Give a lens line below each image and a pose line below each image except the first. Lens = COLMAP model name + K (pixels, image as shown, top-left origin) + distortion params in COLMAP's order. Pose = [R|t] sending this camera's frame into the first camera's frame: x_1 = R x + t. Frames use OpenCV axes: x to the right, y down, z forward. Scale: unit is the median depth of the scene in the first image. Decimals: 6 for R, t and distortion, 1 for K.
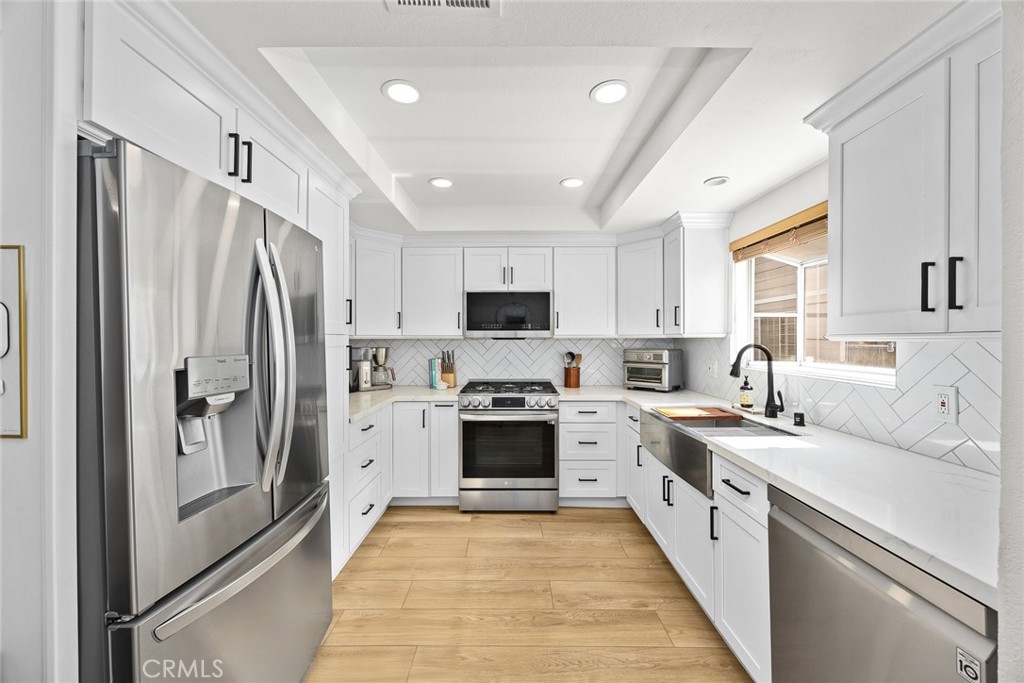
lens RADIAL K [[387.9, 0, 512.0], [0, 387.9, 341.5], [0, 0, 1]] dist [-0.000086, -0.000023]
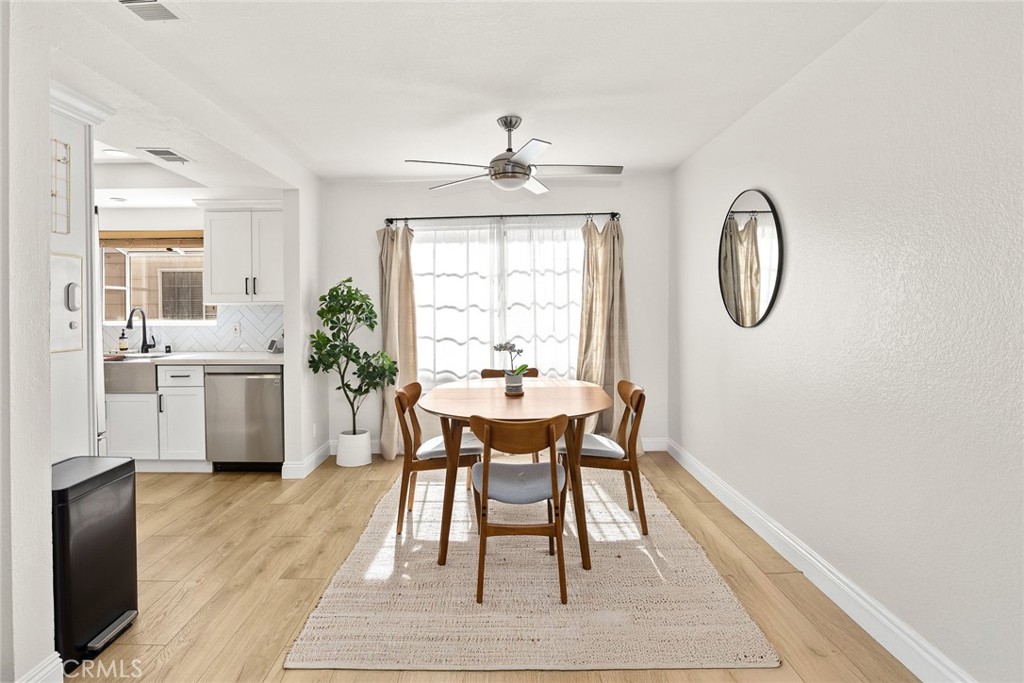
lens RADIAL K [[605.0, 0, 509.1], [0, 605.0, 315.3], [0, 0, 1]] dist [-0.002142, -0.000427]
pose [[0.002342, -0.010362, 0.999944, -1.354406], [0.009768, 0.999899, 0.010339, 0.020463], [-0.999950, 0.009744, 0.002443, -0.385627]]
